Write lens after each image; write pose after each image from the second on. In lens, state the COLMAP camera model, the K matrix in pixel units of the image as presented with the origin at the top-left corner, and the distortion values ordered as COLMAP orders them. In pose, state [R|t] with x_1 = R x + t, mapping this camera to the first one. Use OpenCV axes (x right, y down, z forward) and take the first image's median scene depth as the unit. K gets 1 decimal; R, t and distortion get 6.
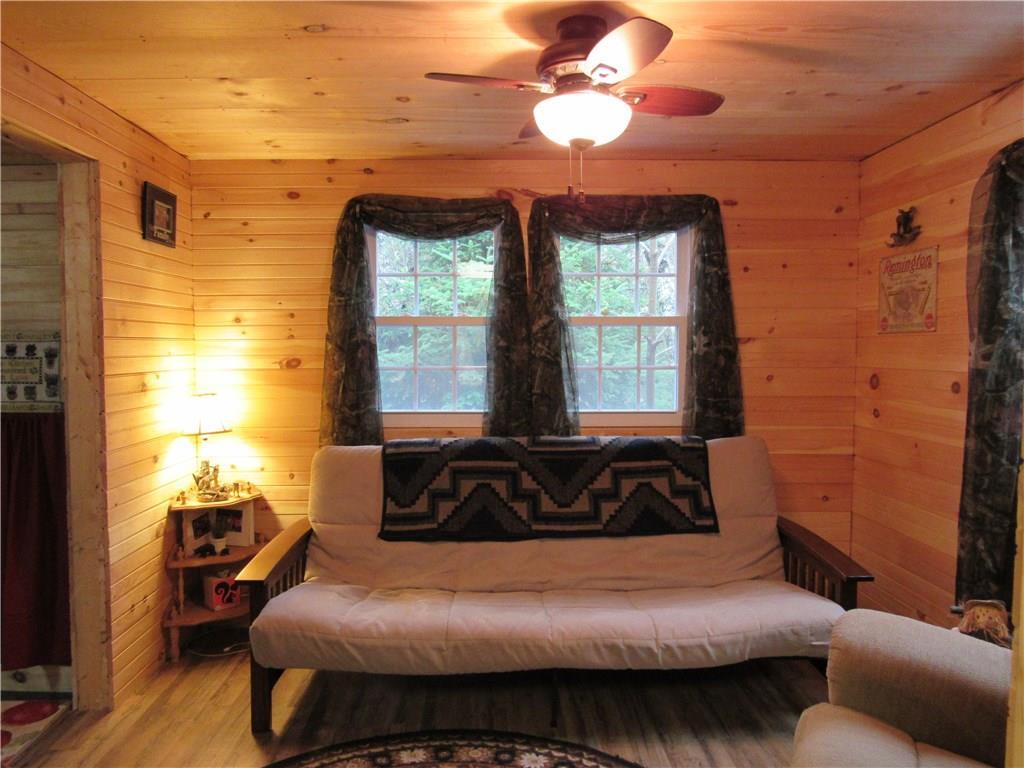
lens RADIAL K [[738.8, 0, 512.0], [0, 738.8, 384.0], [0, 0, 1]] dist [-0.002110, 0.001611]
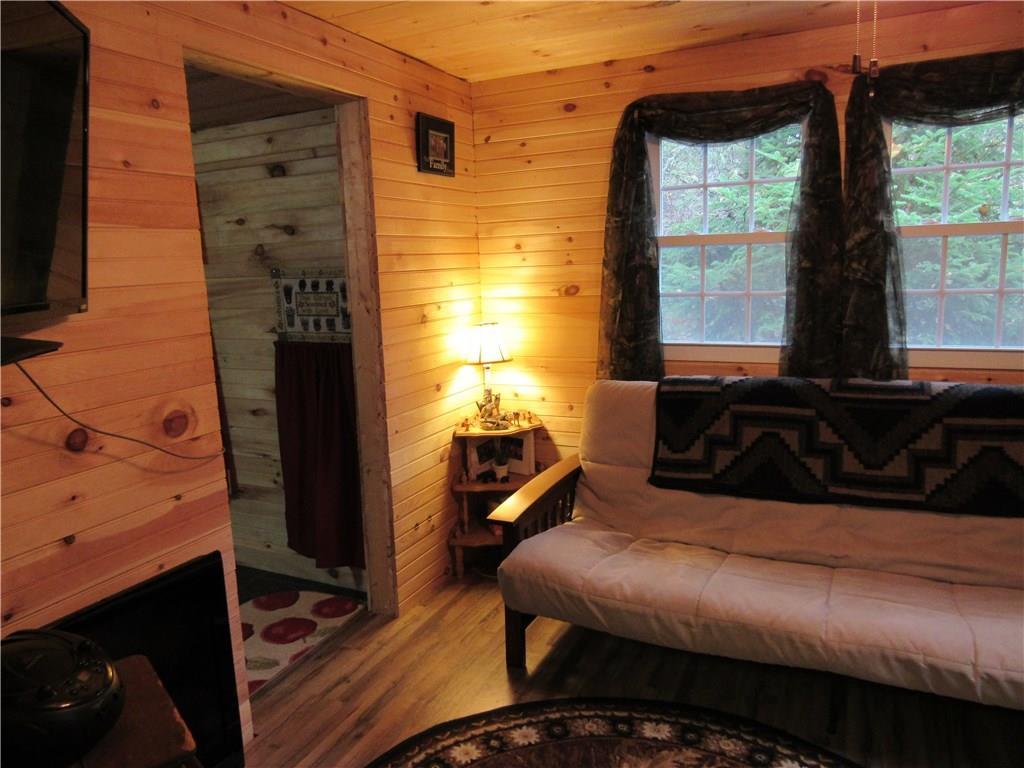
lens RADIAL K [[751.1, 0, 512.0], [0, 751.1, 384.0], [0, 0, 1]] dist [-0.005306, 0.009311]
pose [[0.898315, 0.042465, -0.437296, 0.070838], [0.009935, 0.993100, 0.116847, -0.025276], [0.439240, -0.109310, 0.891695, 0.104716]]
